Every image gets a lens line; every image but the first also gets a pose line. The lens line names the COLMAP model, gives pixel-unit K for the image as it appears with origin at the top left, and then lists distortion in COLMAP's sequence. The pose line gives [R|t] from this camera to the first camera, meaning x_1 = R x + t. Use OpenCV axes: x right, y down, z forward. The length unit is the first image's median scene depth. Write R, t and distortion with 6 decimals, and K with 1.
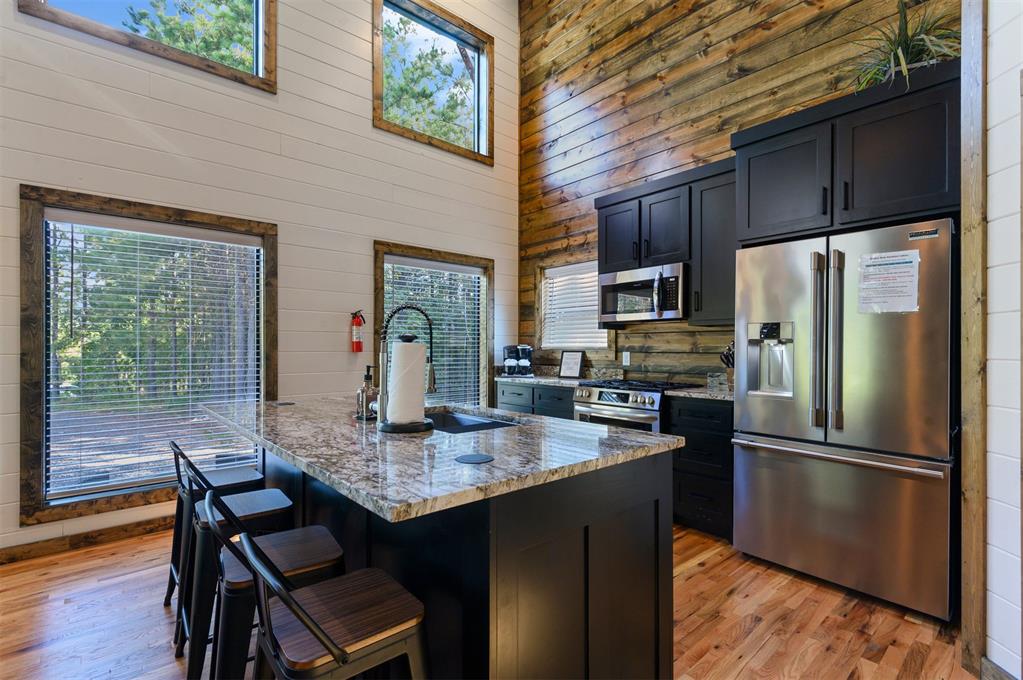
lens RADIAL K [[467.8, 0, 506.3], [0, 467.8, 346.9], [0, 0, 1]] dist [0.016193, -0.006994]
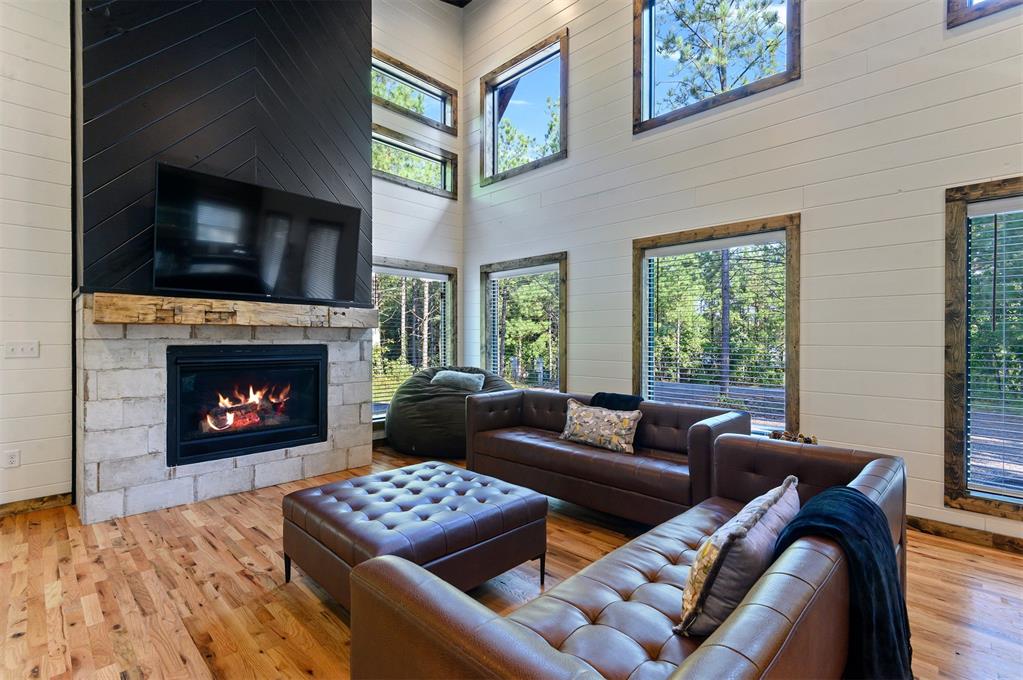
lens RADIAL K [[467.8, 0, 510.7], [0, 467.8, 340.1], [0, 0, 1]] dist [0.016193, -0.006994]
pose [[0.081338, 0.003390, -0.996681, -0.022112], [-0.002862, 0.999991, 0.003168, -0.000242], [0.996682, 0.002595, 0.081347, -0.055619]]
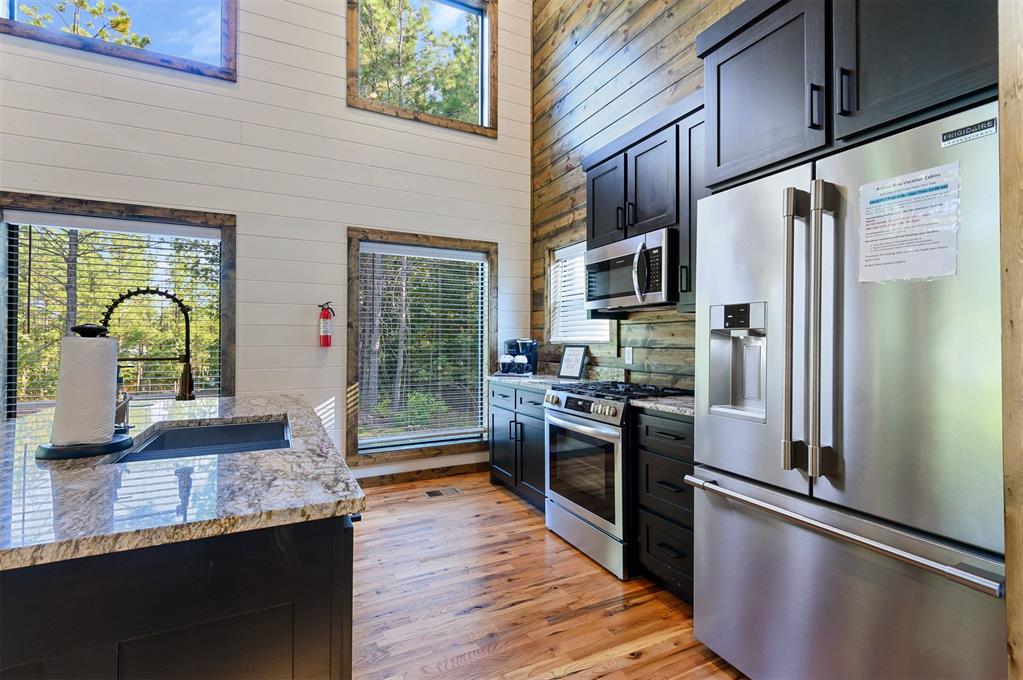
lens RADIAL K [[467.8, 0, 507.7], [0, 467.8, 336.1], [0, 0, 1]] dist [0.016193, -0.006994]
pose [[0.968585, -0.004096, -0.248650, 0.272625], [0.001480, 0.999942, -0.010706, 0.000115], [0.248679, 0.010002, 0.968534, 0.185717]]
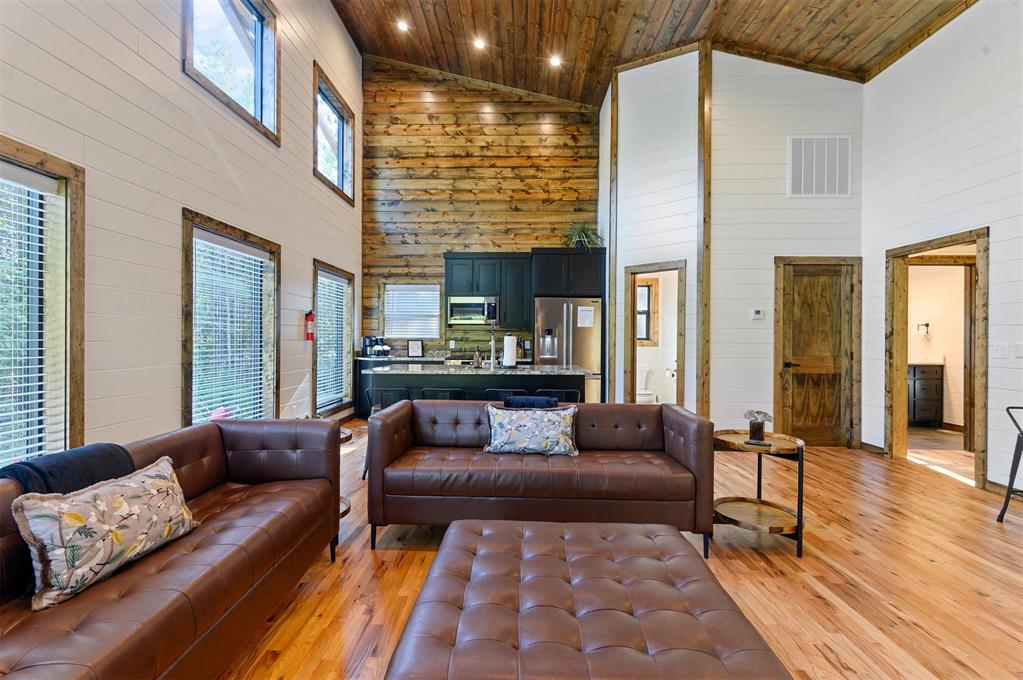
lens RADIAL K [[467.8, 0, 505.0], [0, 467.8, 337.0], [0, 0, 1]] dist [0.016193, -0.006994]
pose [[0.678060, 0.007195, 0.734971, -0.952934], [-0.006168, 0.999973, -0.004099, 0.002983], [-0.734980, -0.001753, 0.678086, -0.348466]]
